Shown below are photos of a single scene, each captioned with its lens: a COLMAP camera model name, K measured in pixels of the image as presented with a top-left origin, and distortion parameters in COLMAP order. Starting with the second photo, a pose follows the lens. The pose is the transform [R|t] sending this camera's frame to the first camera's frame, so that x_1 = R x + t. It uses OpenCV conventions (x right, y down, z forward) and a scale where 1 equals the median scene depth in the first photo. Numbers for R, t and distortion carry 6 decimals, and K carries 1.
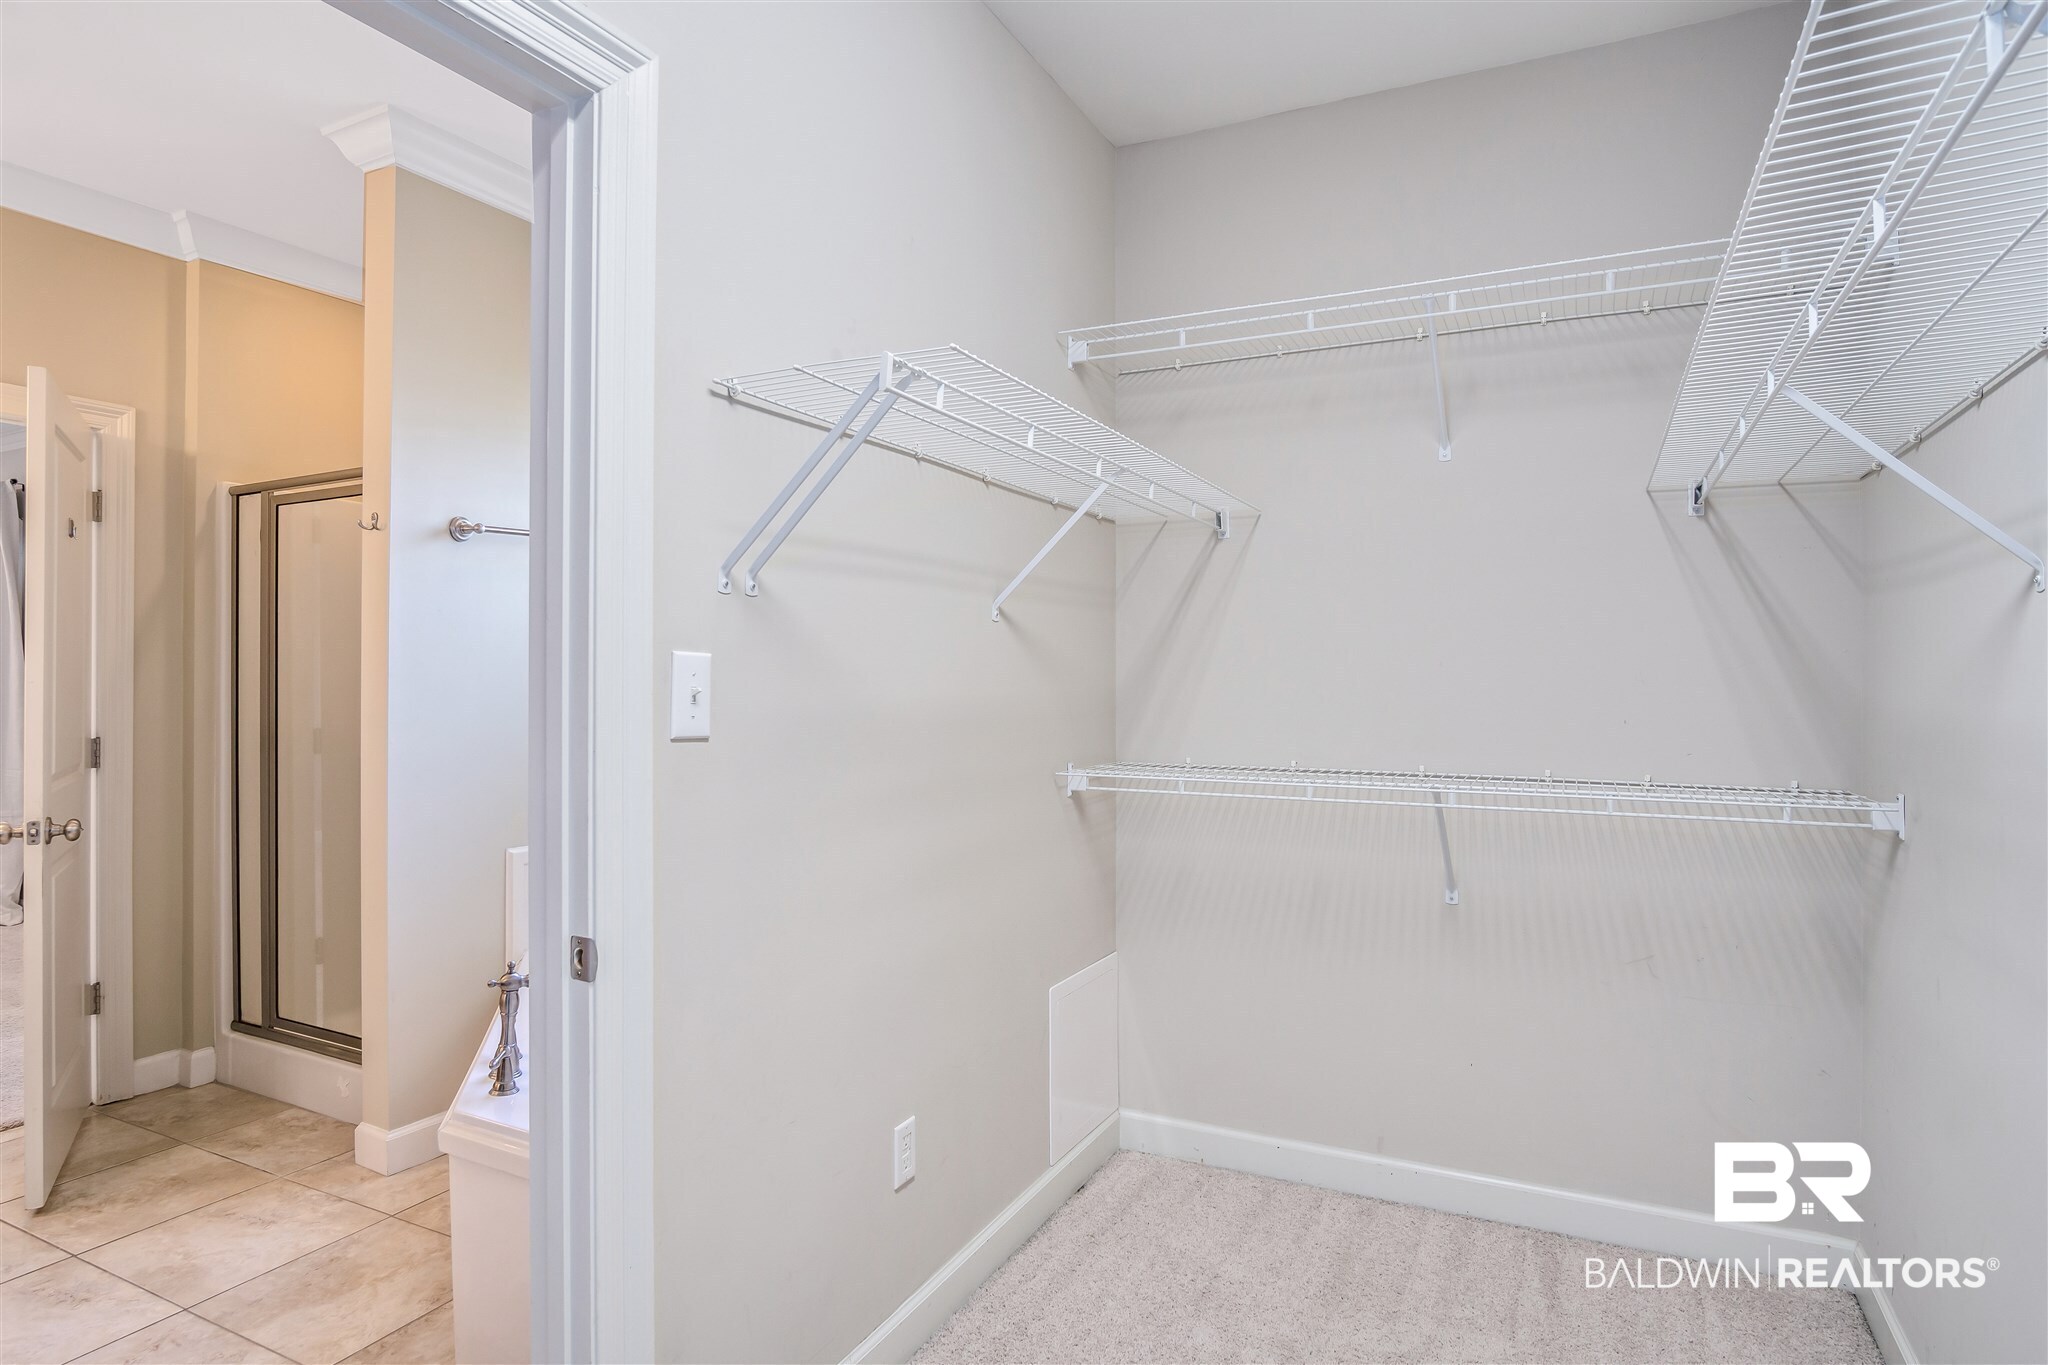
lens RADIAL K [[1124.1, 0, 1010.7], [0, 1124.1, 695.8], [0, 0, 1]] dist [-0.039110, 0.010989]
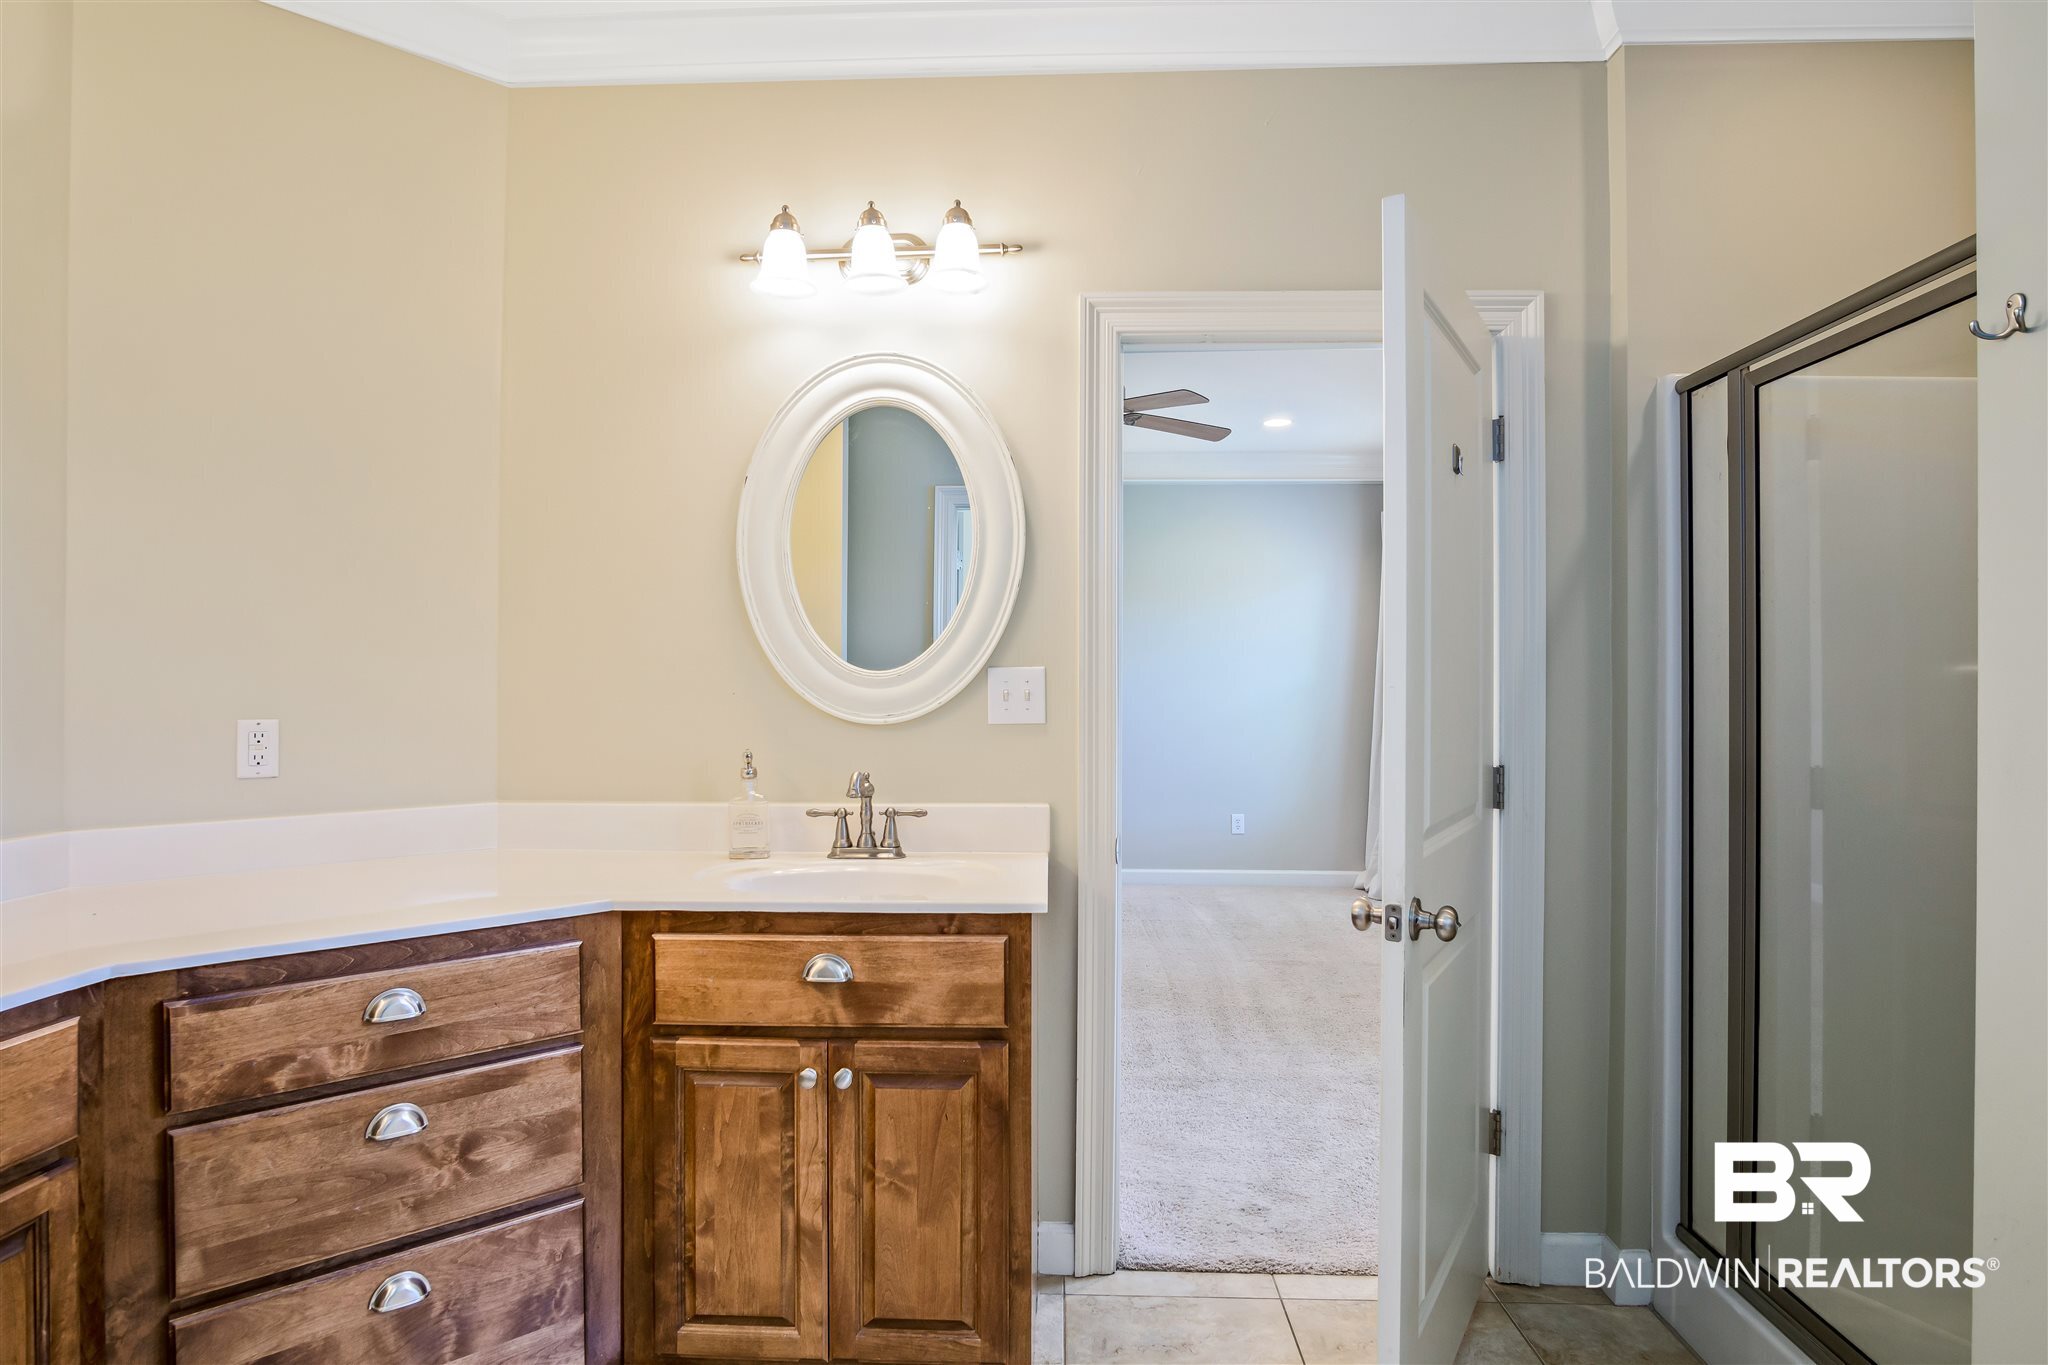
lens RADIAL K [[1107.9, 0, 1017.1], [0, 1107.9, 671.7], [0, 0, 1]] dist [-0.037545, 0.009996]
pose [[0.412484, -0.015446, -0.910834, -0.311442], [-0.008690, 0.999744, -0.020890, -0.004916], [0.910923, 0.016532, 0.412244, 0.421078]]
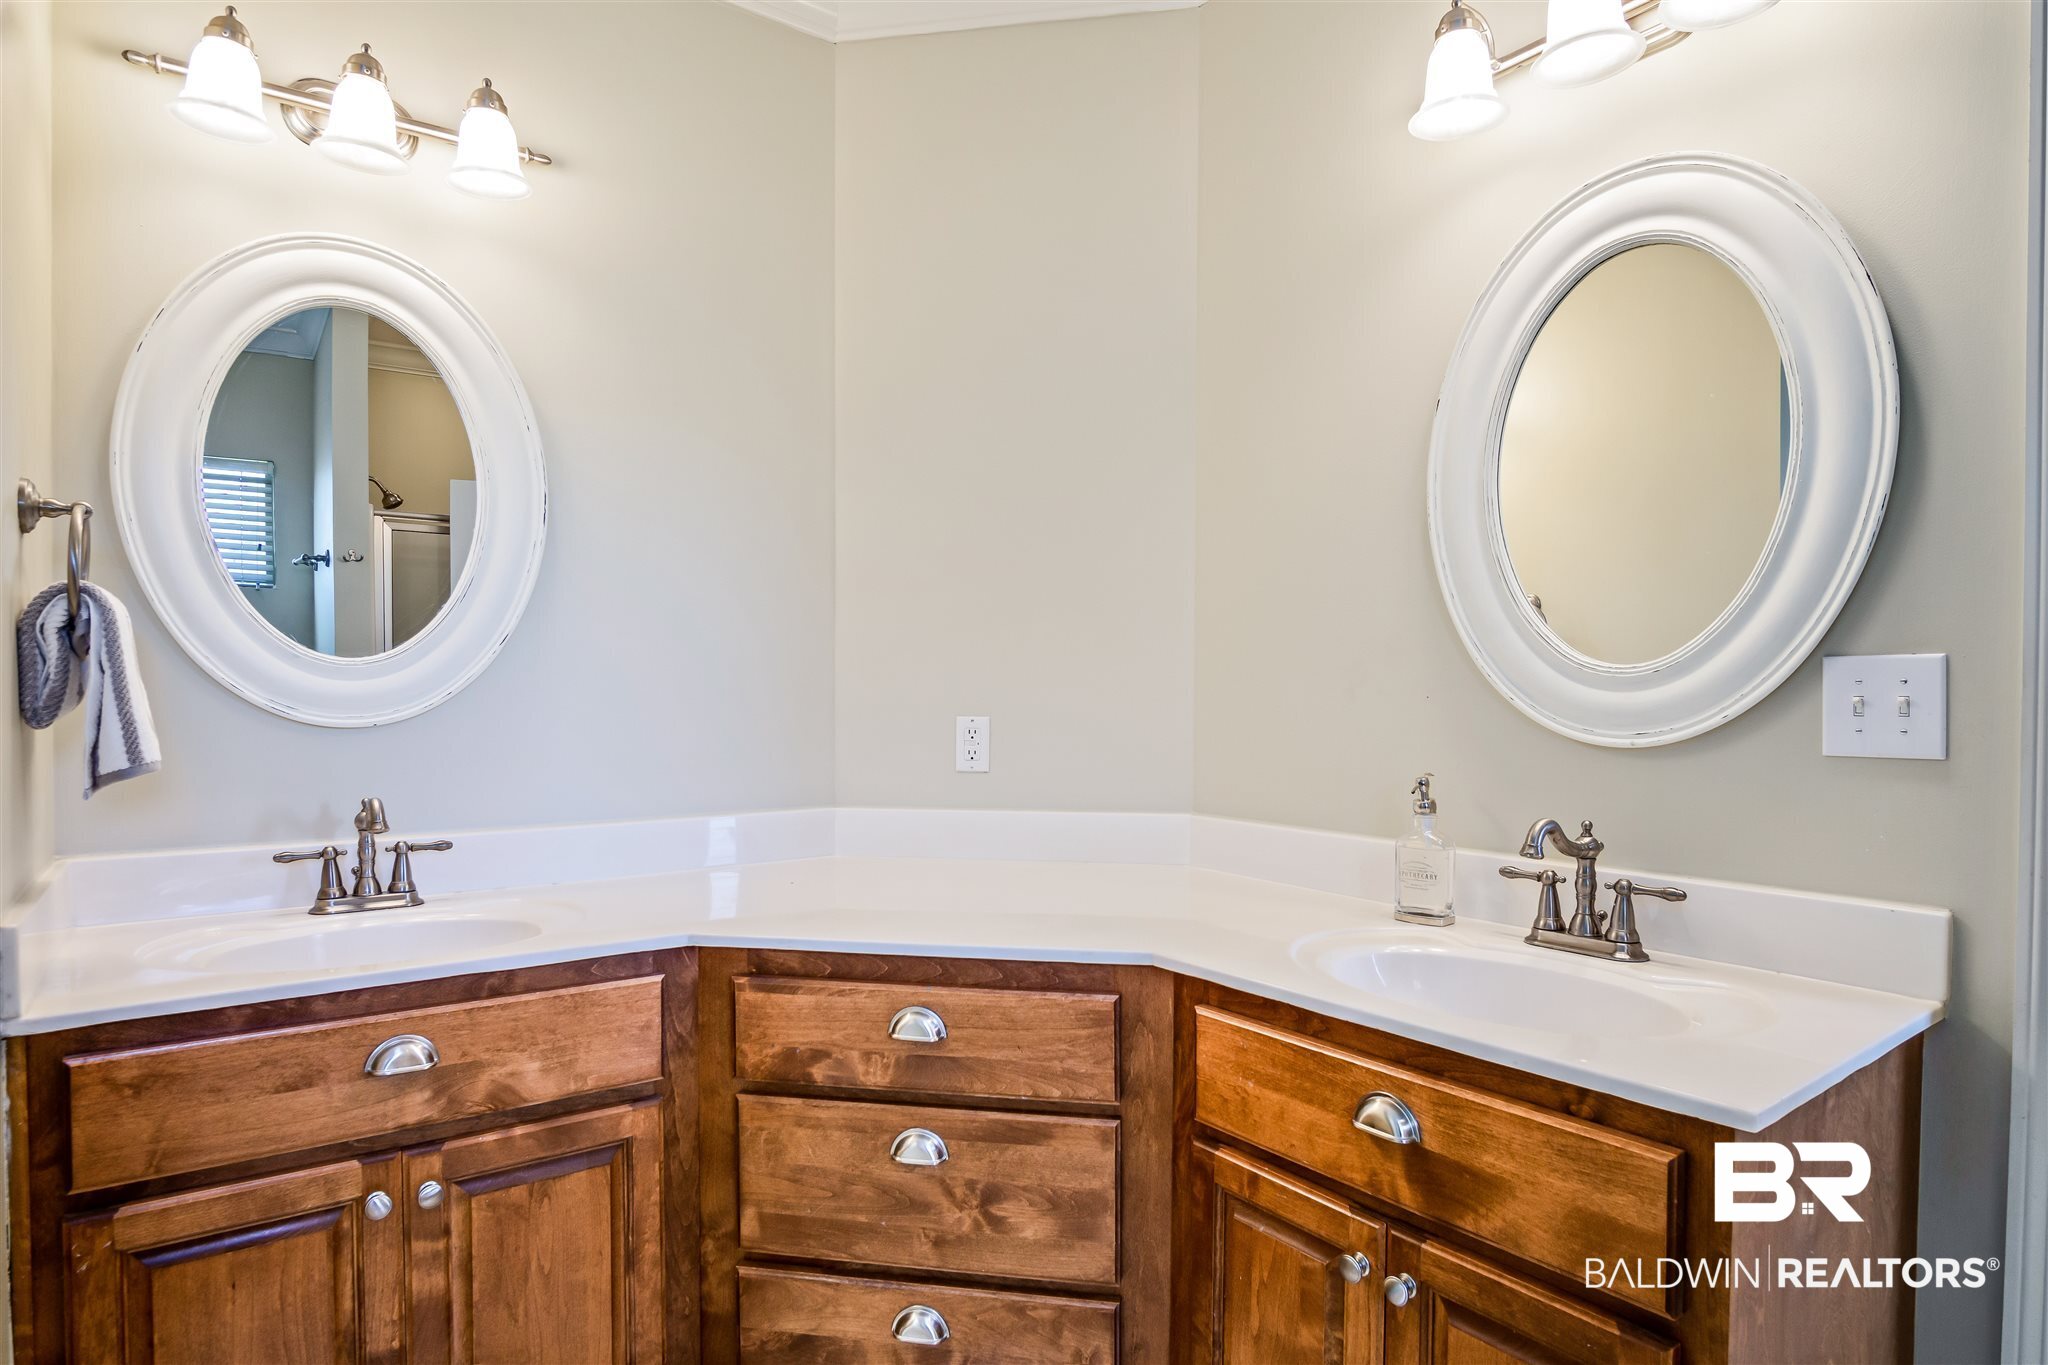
lens RADIAL K [[1124.1, 0, 1010.7], [0, 1124.1, 695.8], [0, 0, 1]] dist [-0.039110, 0.010989]
pose [[-0.453140, 0.003528, -0.891432, -0.468990], [-0.015989, 0.999799, 0.012085, -0.008016], [0.891296, 0.019729, -0.452992, 0.613896]]
